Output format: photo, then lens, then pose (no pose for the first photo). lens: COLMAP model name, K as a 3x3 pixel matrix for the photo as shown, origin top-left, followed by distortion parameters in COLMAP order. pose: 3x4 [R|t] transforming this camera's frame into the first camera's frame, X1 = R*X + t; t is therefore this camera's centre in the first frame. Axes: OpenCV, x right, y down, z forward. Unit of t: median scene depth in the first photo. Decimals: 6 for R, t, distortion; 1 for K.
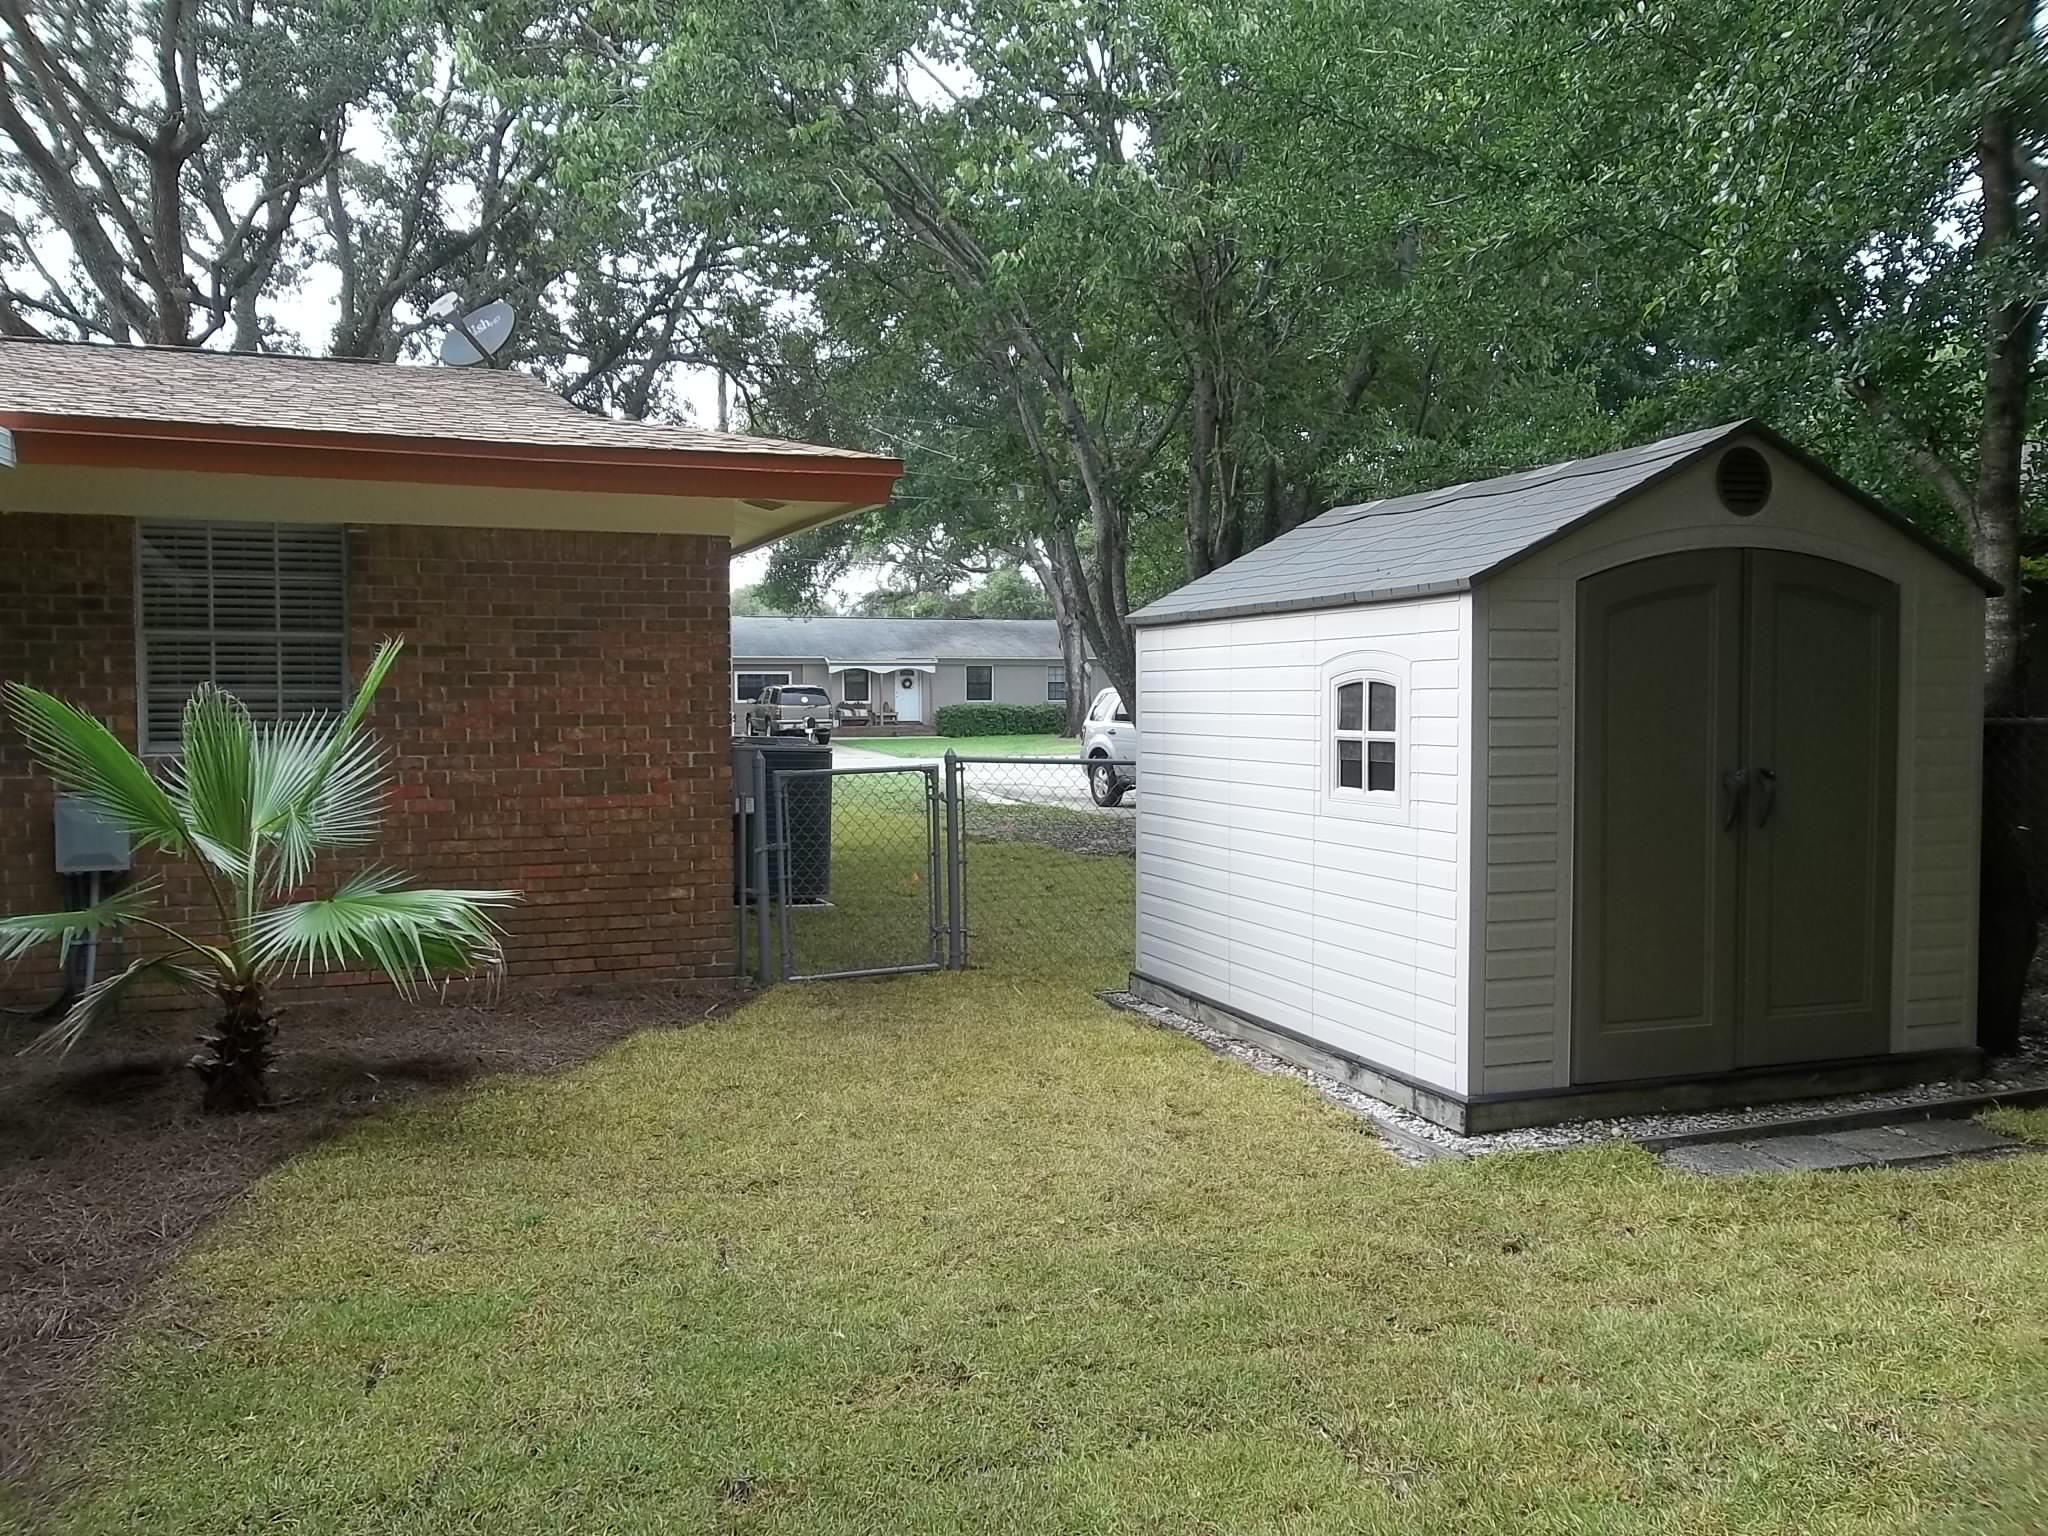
lens RADIAL K [[1680.5, 0, 1024.0], [0, 1680.5, 768.0], [0, 0, 1]] dist [0.019182, -0.010827]
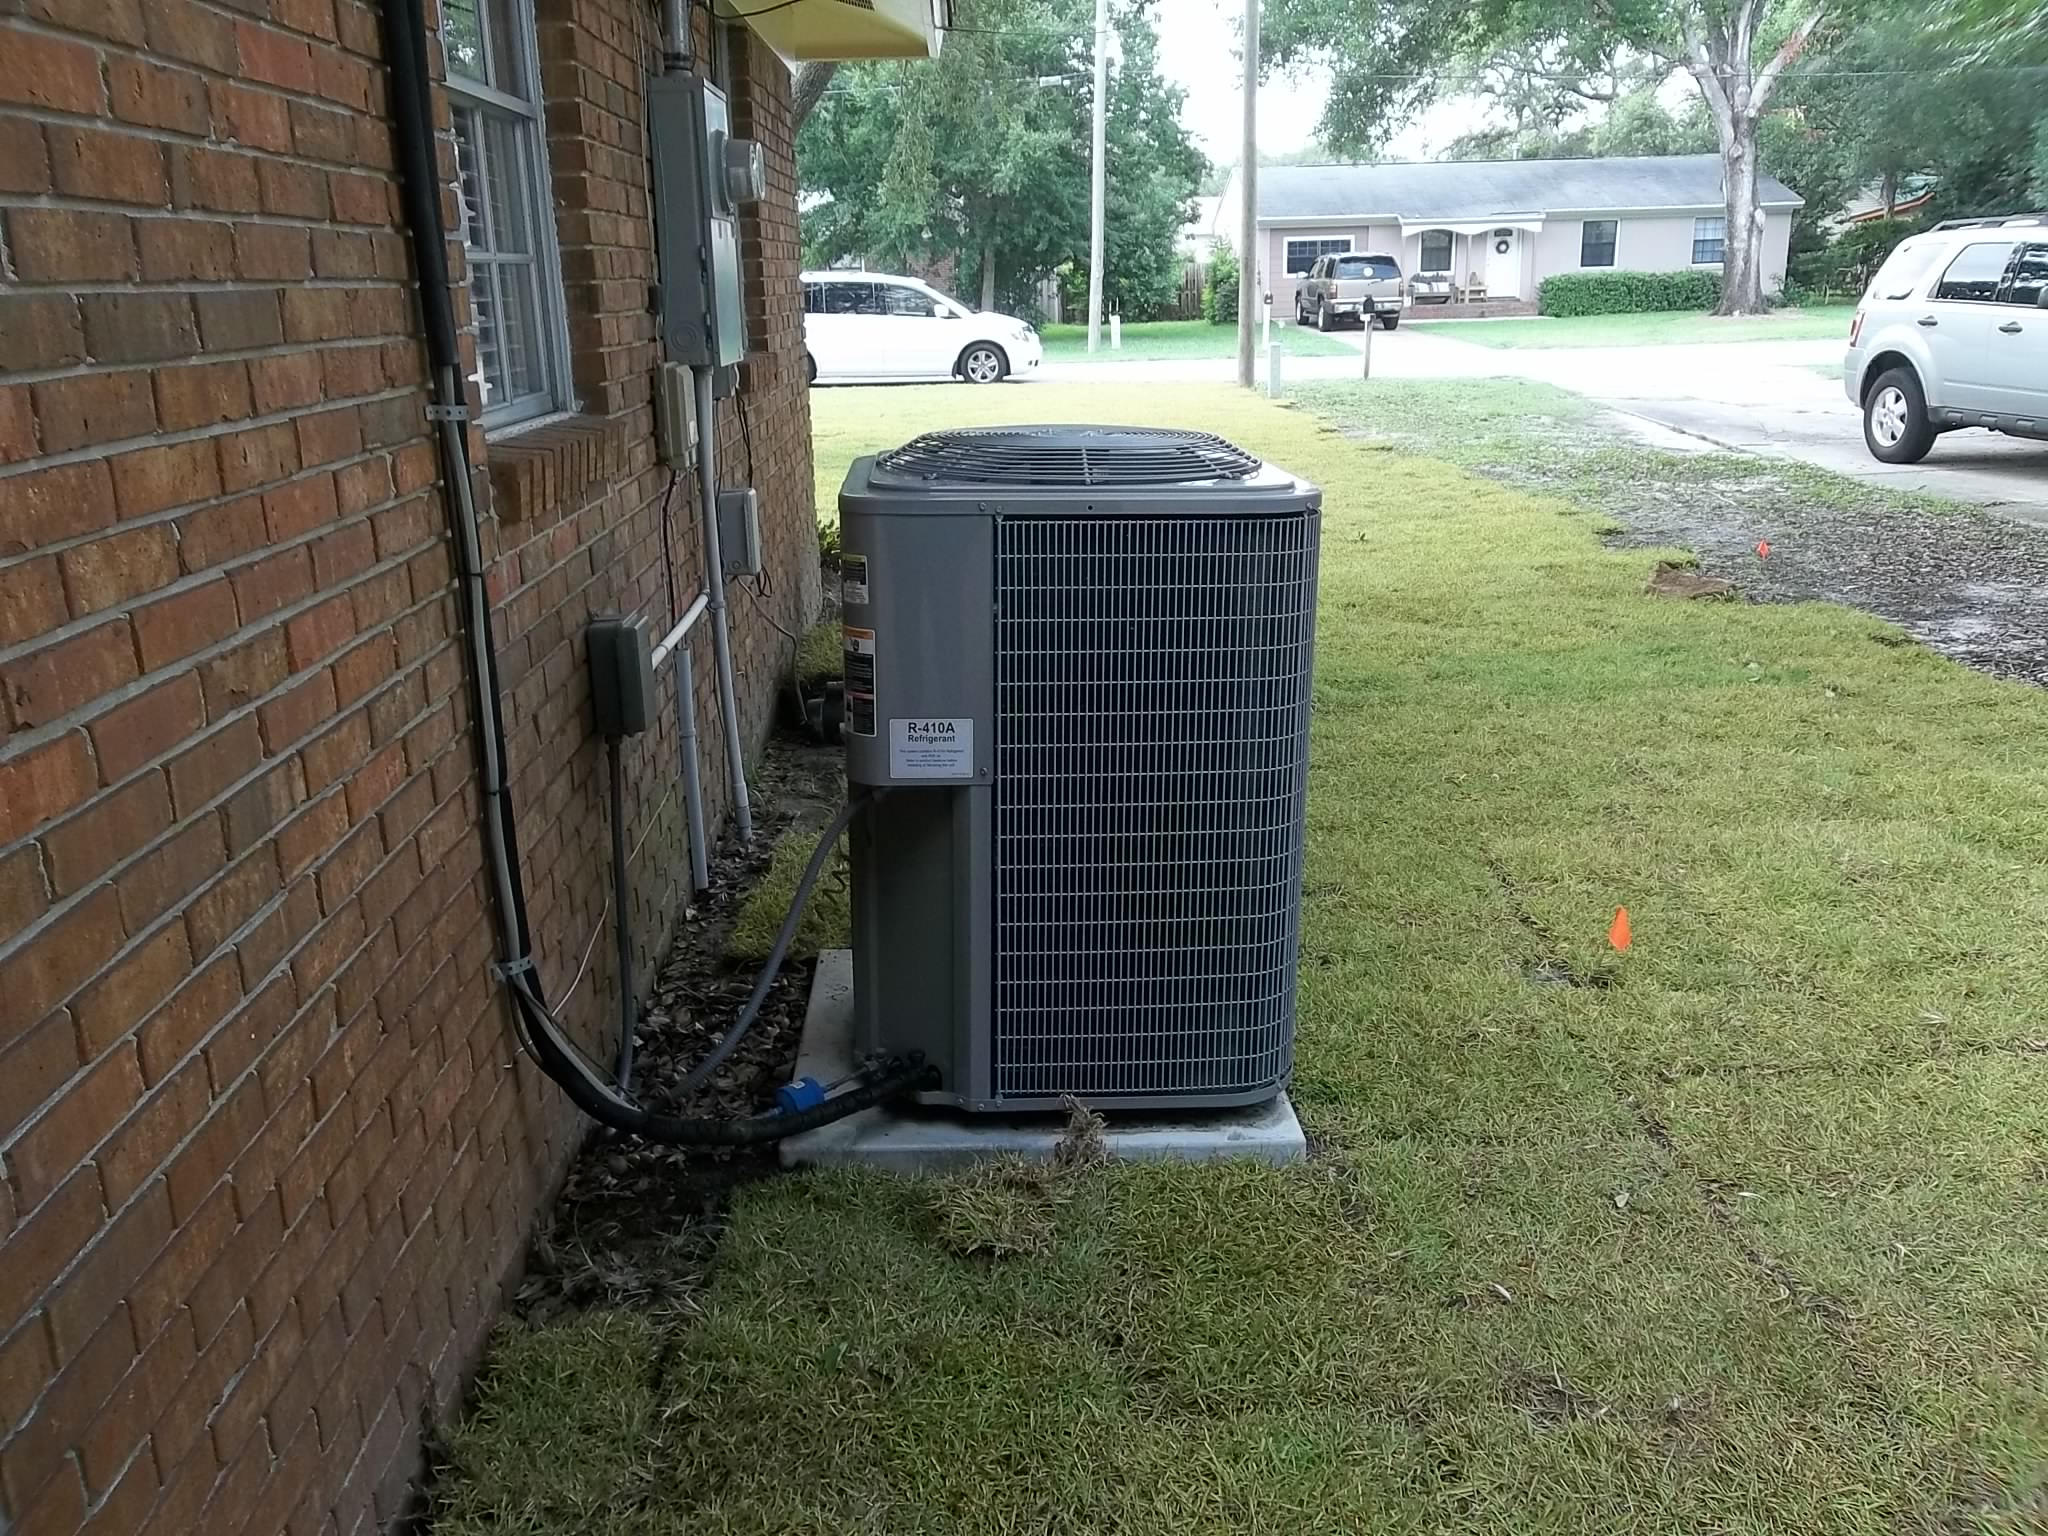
lens RADIAL K [[1680.5, 0, 1024.0], [0, 1680.5, 768.0], [0, 0, 1]] dist [0.019182, -0.010827]
pose [[0.946265, 0.070843, -0.315538, -0.015725], [0.007878, 0.970371, 0.241490, -0.006133], [0.323297, -0.230999, 0.917670, 0.151348]]
